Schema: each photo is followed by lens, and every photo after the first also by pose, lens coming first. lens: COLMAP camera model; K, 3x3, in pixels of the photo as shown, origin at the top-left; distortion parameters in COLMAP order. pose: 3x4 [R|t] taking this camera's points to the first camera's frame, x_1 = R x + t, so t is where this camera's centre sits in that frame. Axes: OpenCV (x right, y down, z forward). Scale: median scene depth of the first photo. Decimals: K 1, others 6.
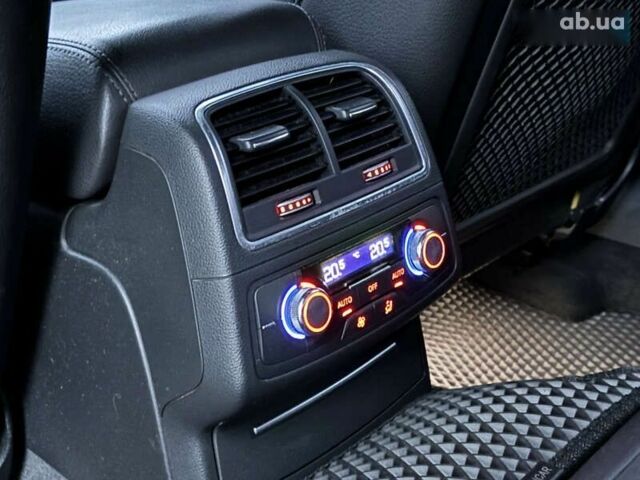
lens RADIAL K [[948.5, 0, 308.9], [0, 948.5, 240.2], [0, 0, 1]] dist [0.283286, -1.108432]
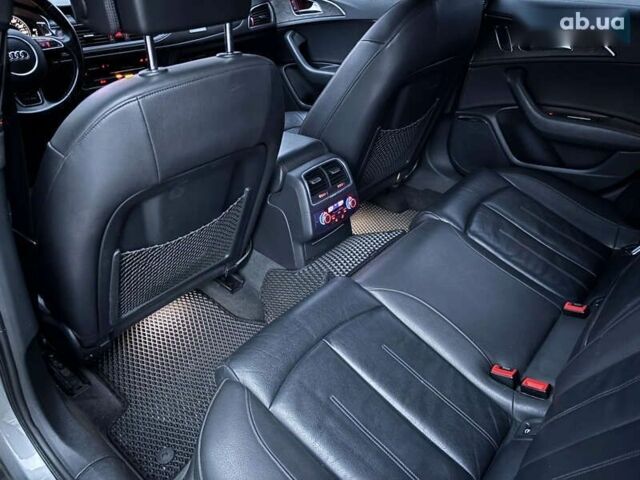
lens RADIAL K [[948.5, 0, 308.9], [0, 948.5, 240.2], [0, 0, 1]] dist [0.283286, -1.108432]
pose [[0.998009, -0.004034, 0.062946, -0.357842], [-0.006237, 0.986751, 0.162124, -0.546857], [-0.062766, -0.162194, 0.984761, -3.423221]]
